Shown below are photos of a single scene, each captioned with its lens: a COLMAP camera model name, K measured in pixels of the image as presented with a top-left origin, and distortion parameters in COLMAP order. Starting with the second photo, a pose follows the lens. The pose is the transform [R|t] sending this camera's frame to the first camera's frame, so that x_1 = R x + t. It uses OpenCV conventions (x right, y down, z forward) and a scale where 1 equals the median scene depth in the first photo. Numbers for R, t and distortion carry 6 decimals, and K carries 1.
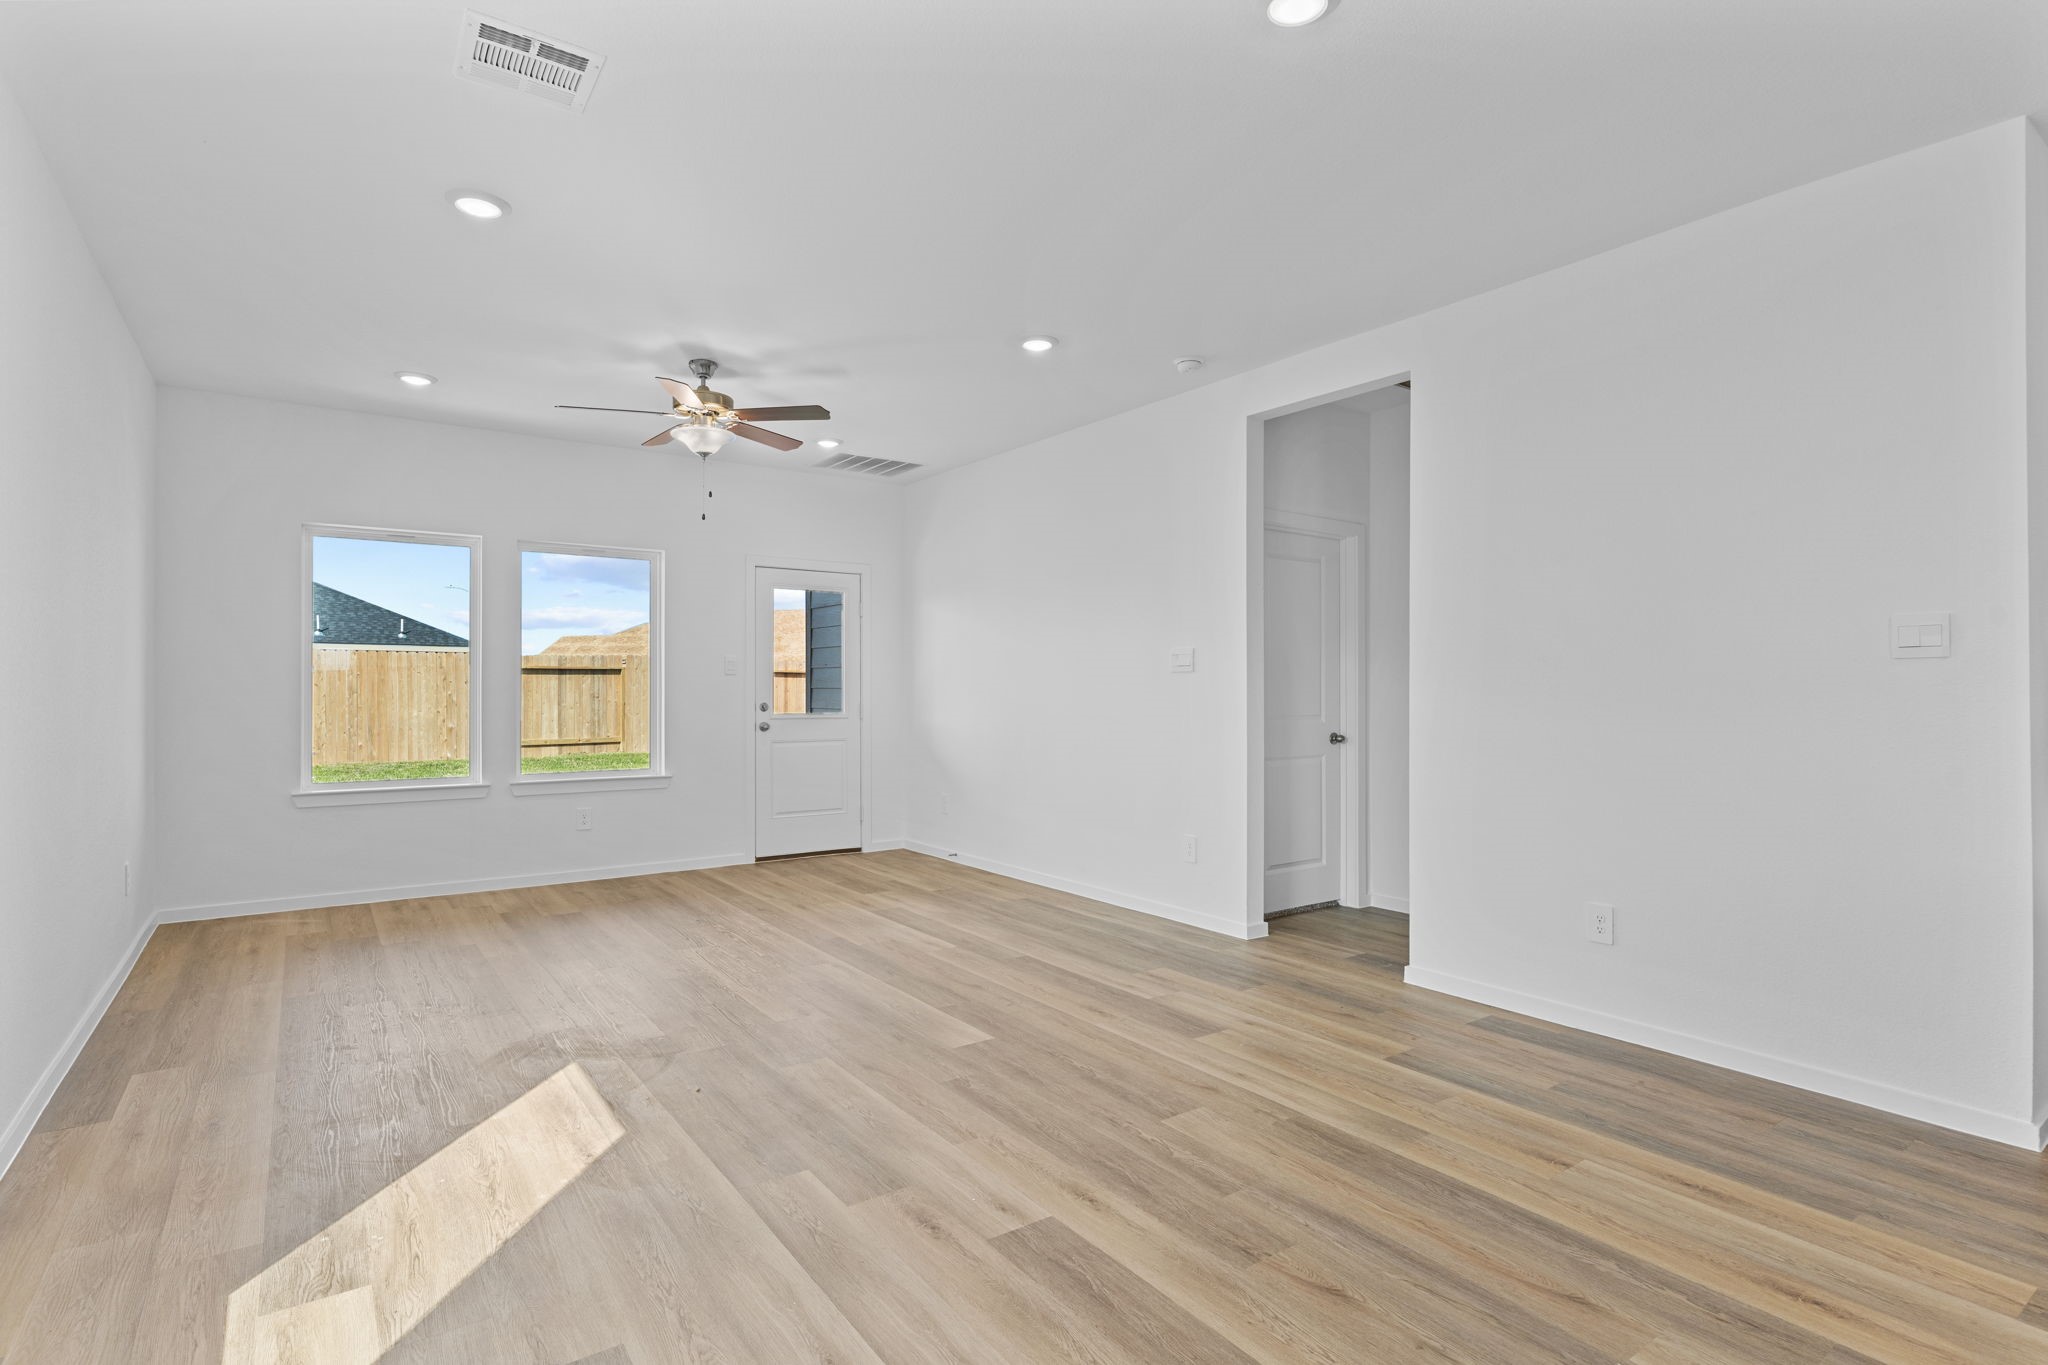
lens RADIAL K [[1001.1, 0, 1015.8], [0, 1001.1, 682.5], [0, 0, 1]] dist [-0.001838, 0.000783]
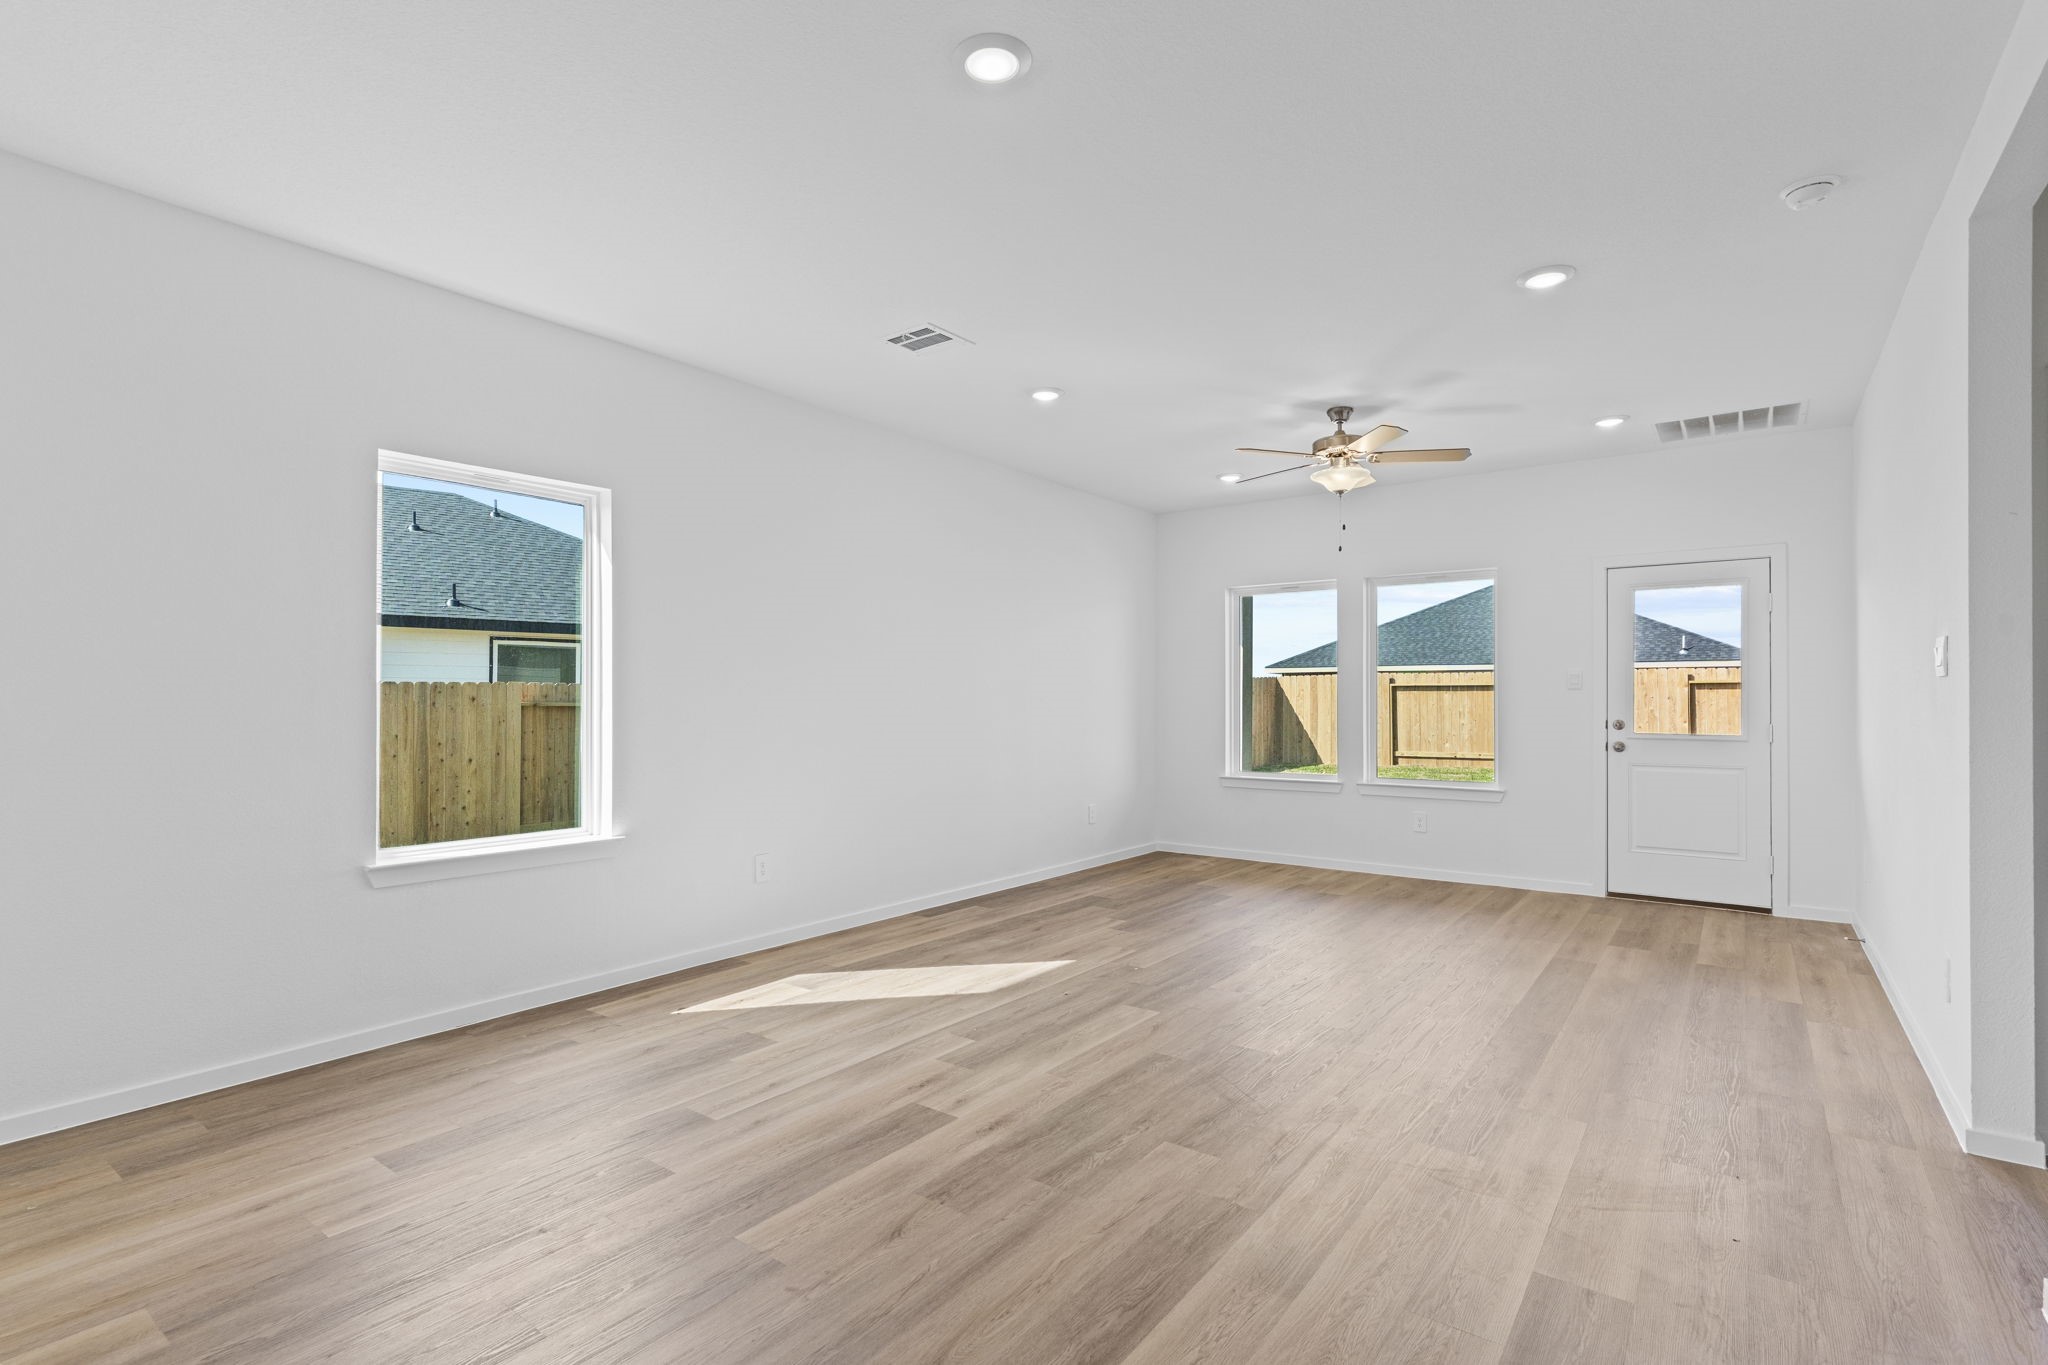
lens RADIAL K [[969.8, 0, 1024.0], [0, 969.8, 682.5], [0, 0, 1]] dist [0.001979, -0.000168]
pose [[0.311265, -0.020421, -0.950104, 0.520857], [0.004570, 0.999790, -0.019991, 0.002428], [0.950312, 0.001881, 0.311293, 0.290905]]
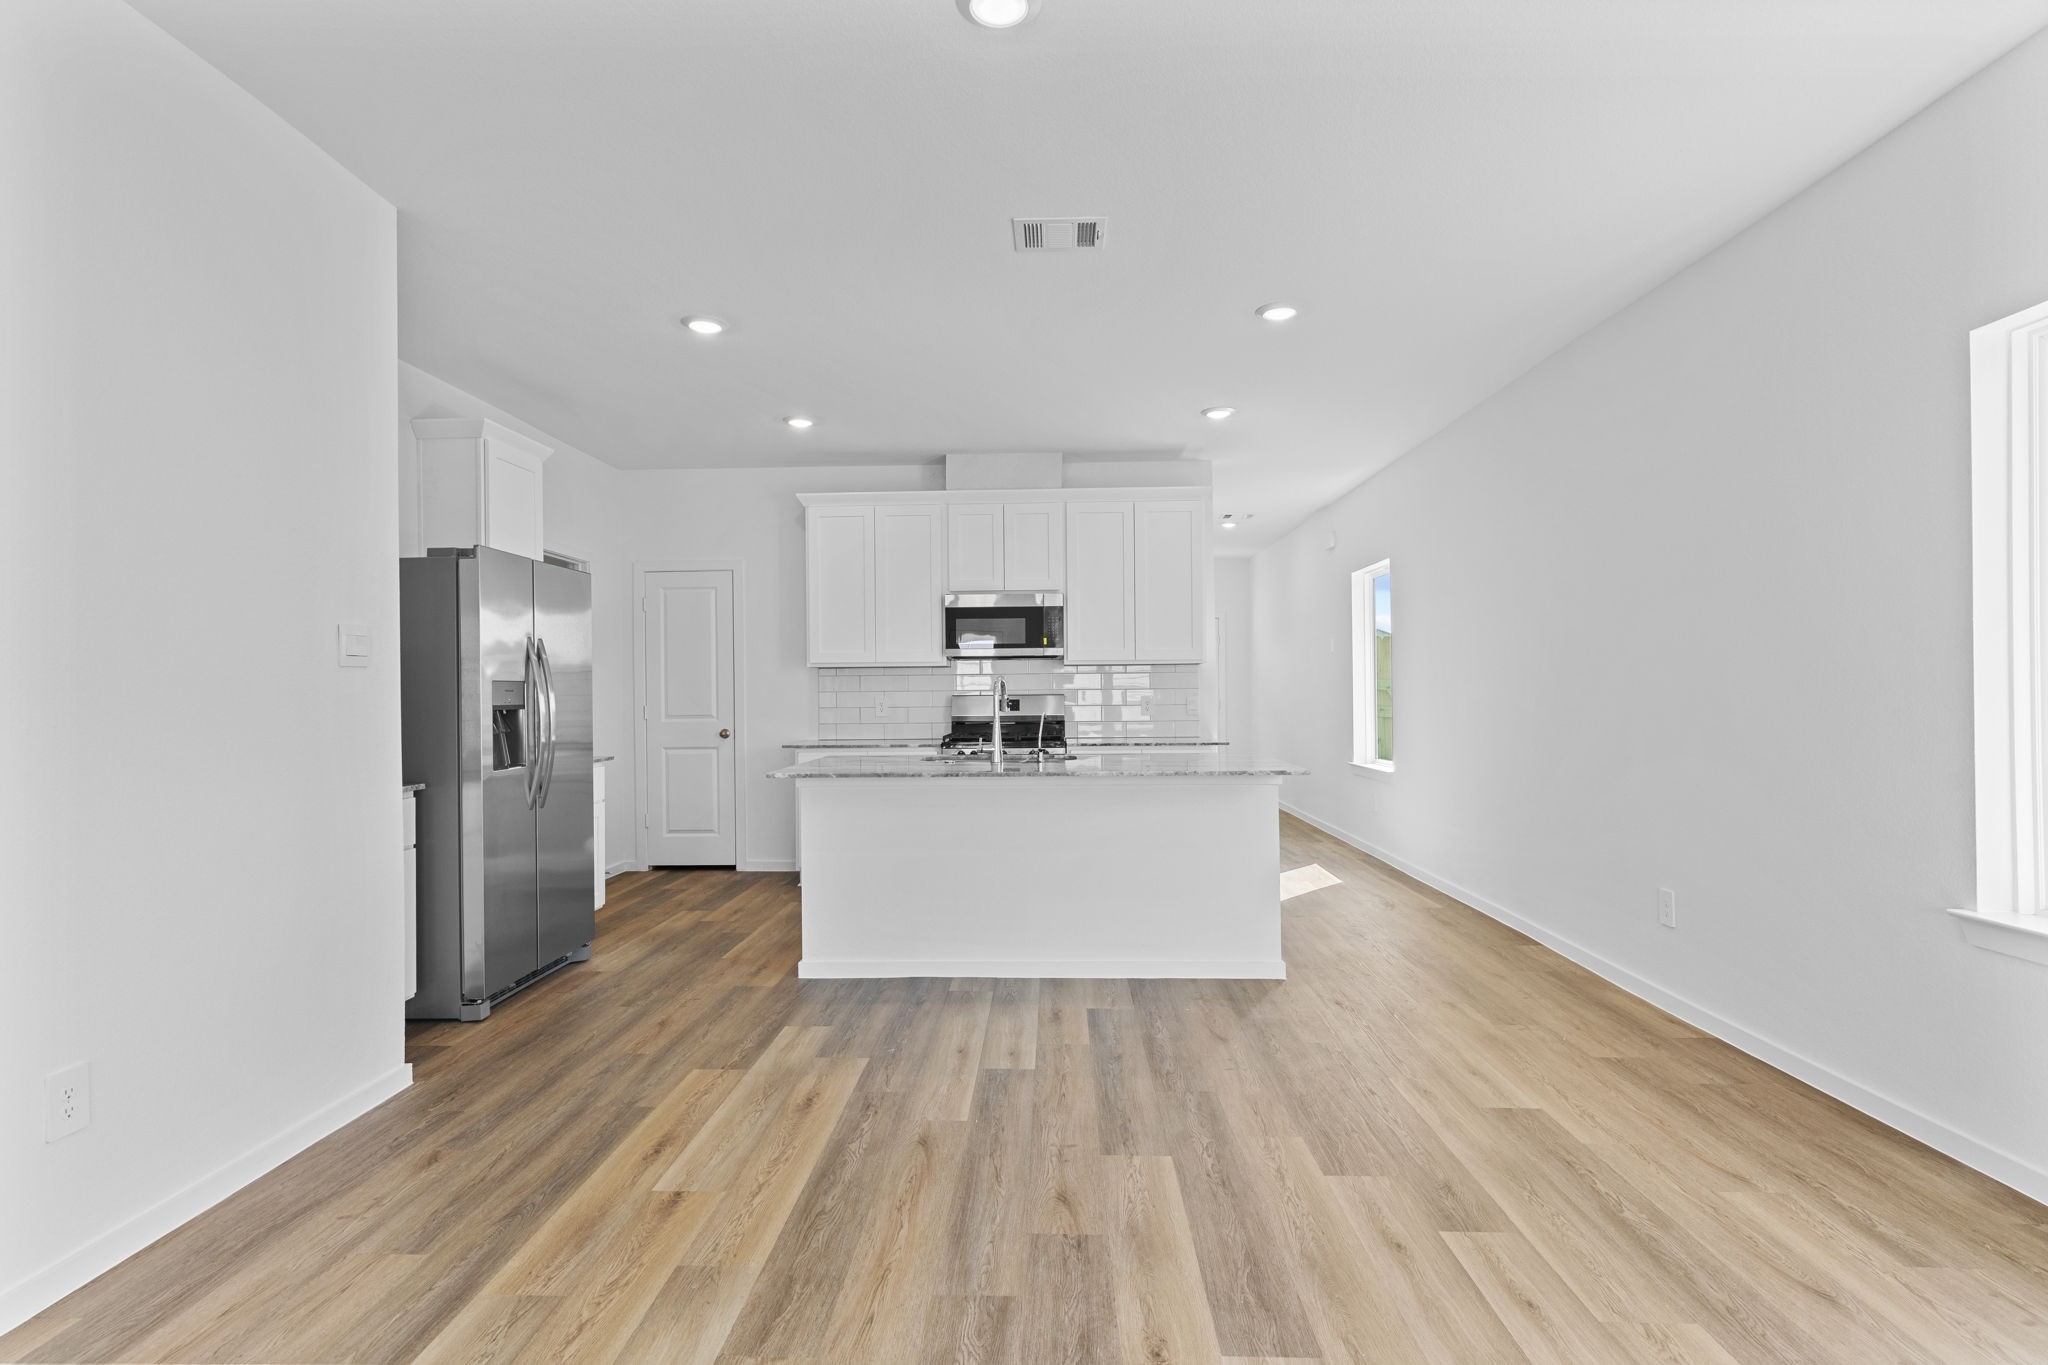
lens RADIAL K [[1001.1, 0, 1015.8], [0, 1001.1, 682.5], [0, 0, 1]] dist [-0.001838, 0.000783]
pose [[-0.791913, 0.010187, 0.610550, -0.135944], [0.002189, 0.999902, -0.013845, 0.003989], [-0.610631, -0.009628, -0.791857, 0.726394]]
